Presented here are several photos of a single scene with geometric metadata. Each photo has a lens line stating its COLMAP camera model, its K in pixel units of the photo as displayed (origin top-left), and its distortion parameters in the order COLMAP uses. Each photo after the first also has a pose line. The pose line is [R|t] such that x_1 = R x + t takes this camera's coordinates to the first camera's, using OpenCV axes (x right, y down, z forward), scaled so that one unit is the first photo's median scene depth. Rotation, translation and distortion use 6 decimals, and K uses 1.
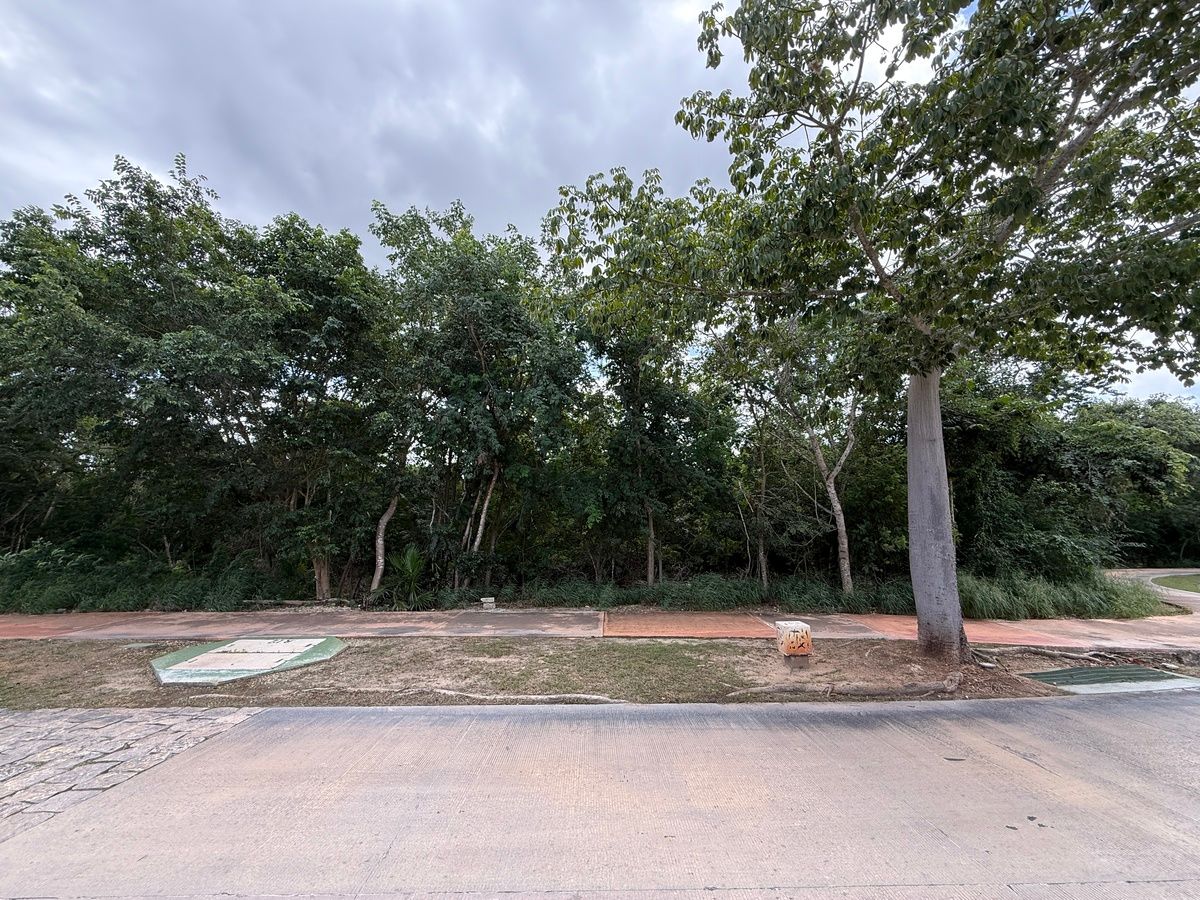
lens RADIAL K [[476.8, 0, 598.4], [0, 476.8, 451.7], [0, 0, 1]] dist [0.001548, 0.000074]
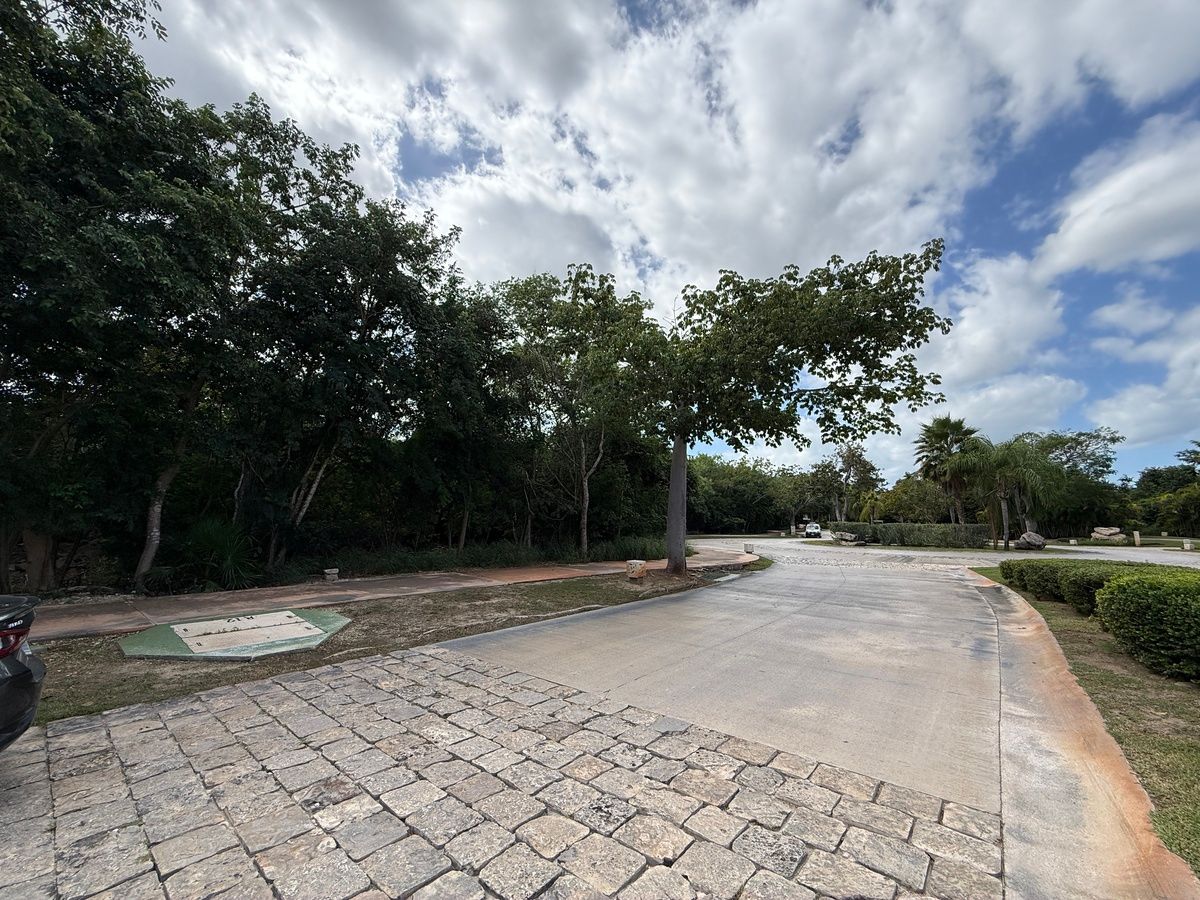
lens RADIAL K [[476.8, 0, 603.5], [0, 476.8, 449.0], [0, 0, 1]] dist [0.001548, 0.000074]
pose [[0.667118, 0.117084, 0.735694, -0.937954], [-0.159826, 0.987070, -0.012162, -0.031889], [-0.727606, -0.109469, 0.677205, -0.110001]]
